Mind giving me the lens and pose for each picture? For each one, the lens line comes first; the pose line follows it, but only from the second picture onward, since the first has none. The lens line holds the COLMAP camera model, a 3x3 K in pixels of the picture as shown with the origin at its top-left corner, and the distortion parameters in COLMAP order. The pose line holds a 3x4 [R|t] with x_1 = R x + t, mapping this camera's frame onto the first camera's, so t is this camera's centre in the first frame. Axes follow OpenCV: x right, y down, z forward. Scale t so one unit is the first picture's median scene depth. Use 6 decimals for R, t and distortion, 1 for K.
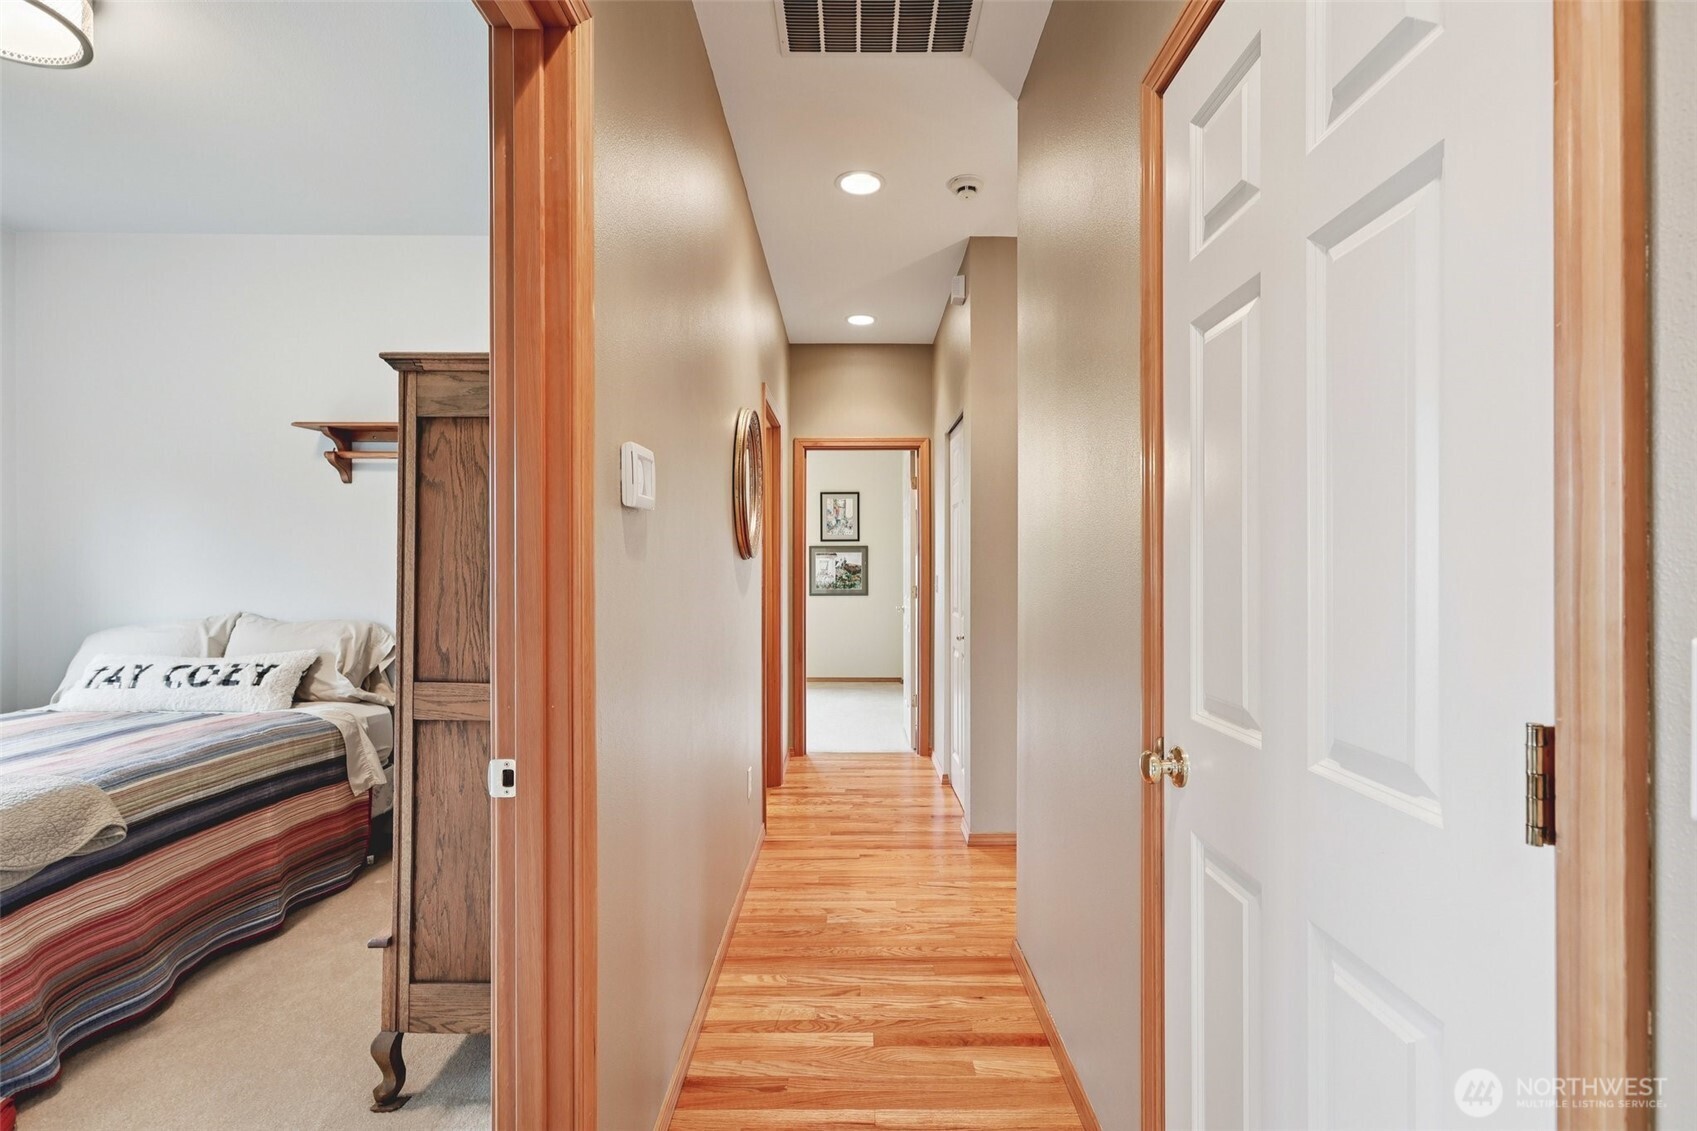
lens RADIAL K [[754.5, 0, 845.9], [0, 754.5, 567.9], [0, 0, 1]] dist [-0.000938, 0.000880]
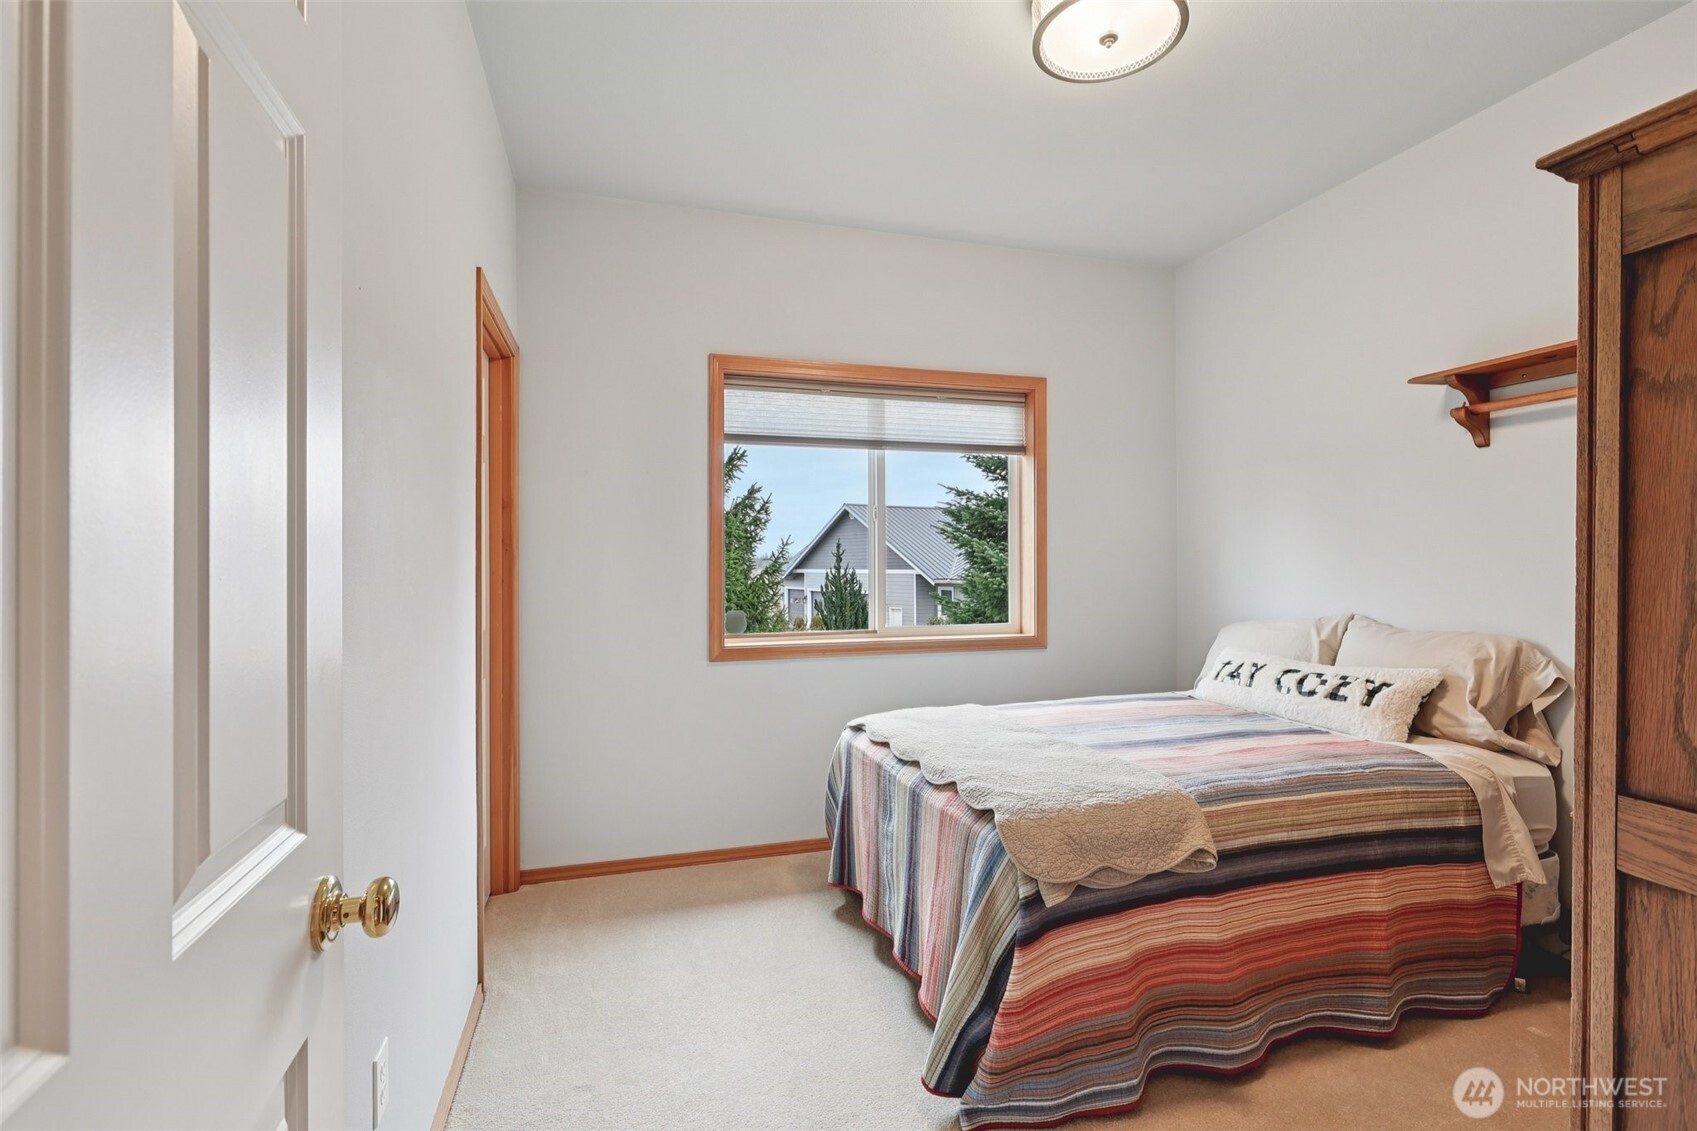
lens RADIAL K [[788.6, 0, 853.9], [0, 788.6, 562.6], [0, 0, 1]] dist [-0.005820, 0.002075]
pose [[0.302313, -0.002110, -0.953206, -0.160259], [0.002785, 0.999995, -0.001330, -0.000851], [0.953205, -0.002252, 0.302318, 0.252907]]
